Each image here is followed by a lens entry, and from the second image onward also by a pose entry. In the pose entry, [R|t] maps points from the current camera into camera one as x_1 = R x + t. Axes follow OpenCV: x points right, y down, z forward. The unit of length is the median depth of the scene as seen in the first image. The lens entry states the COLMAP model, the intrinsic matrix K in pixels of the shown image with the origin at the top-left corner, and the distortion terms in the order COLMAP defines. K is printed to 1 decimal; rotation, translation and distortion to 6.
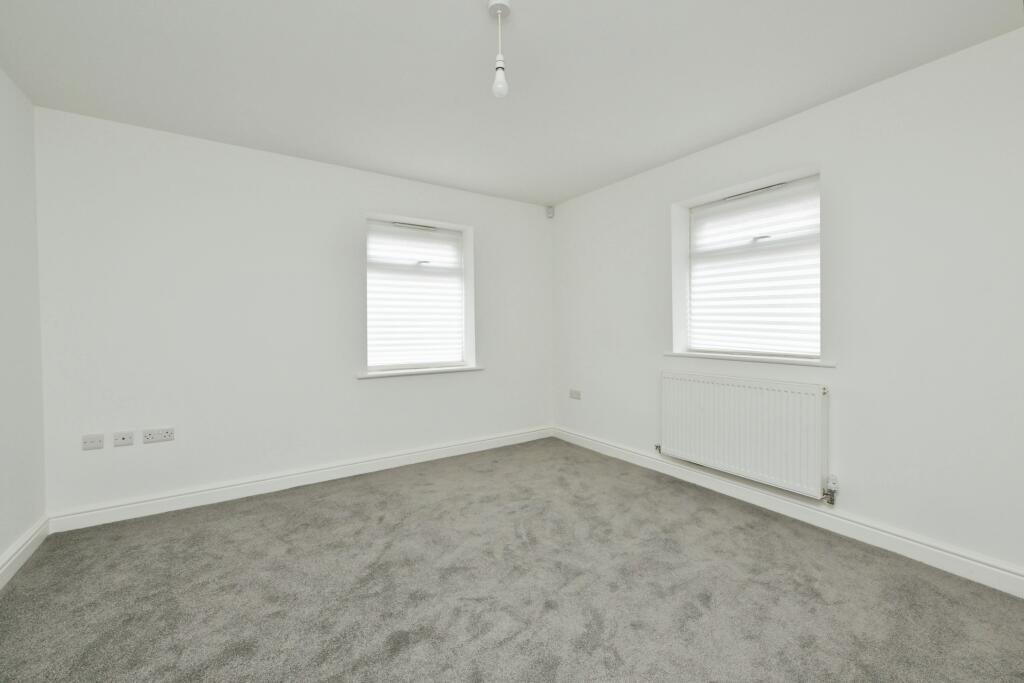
lens RADIAL K [[423.7, 0, 520.0], [0, 423.7, 339.4], [0, 0, 1]] dist [-0.003471, -0.000727]
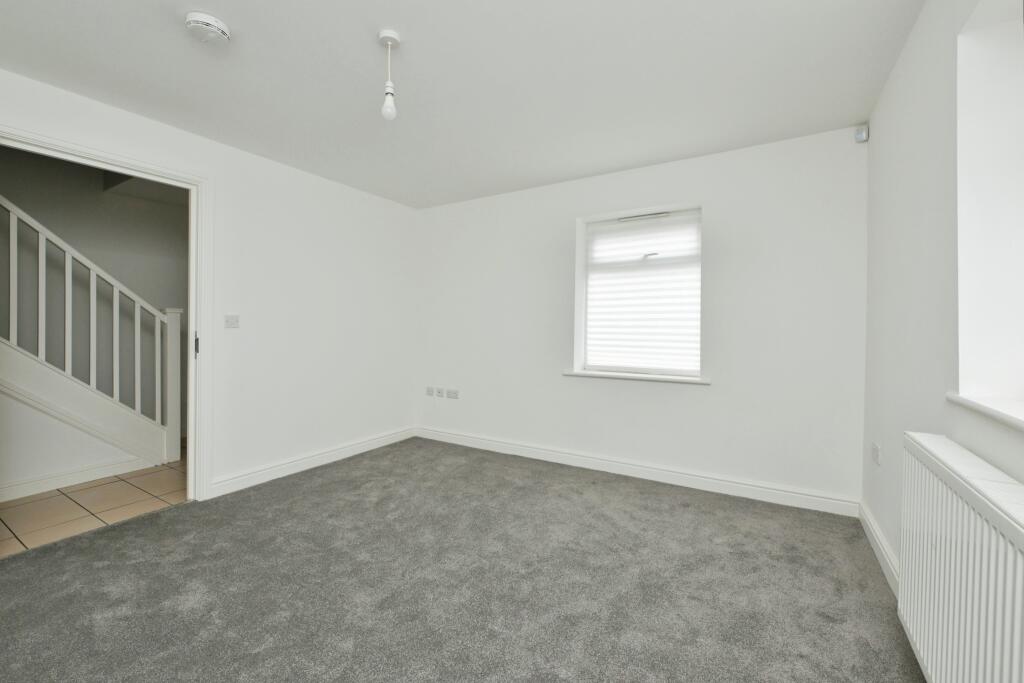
lens RADIAL K [[423.7, 0, 512.2], [0, 423.7, 336.5], [0, 0, 1]] dist [-0.003471, -0.000727]
pose [[0.403605, 0.025082, -0.914589, 0.551745], [-0.035414, 0.999303, 0.011777, -0.012875], [0.914247, 0.027636, 0.404213, 0.442937]]
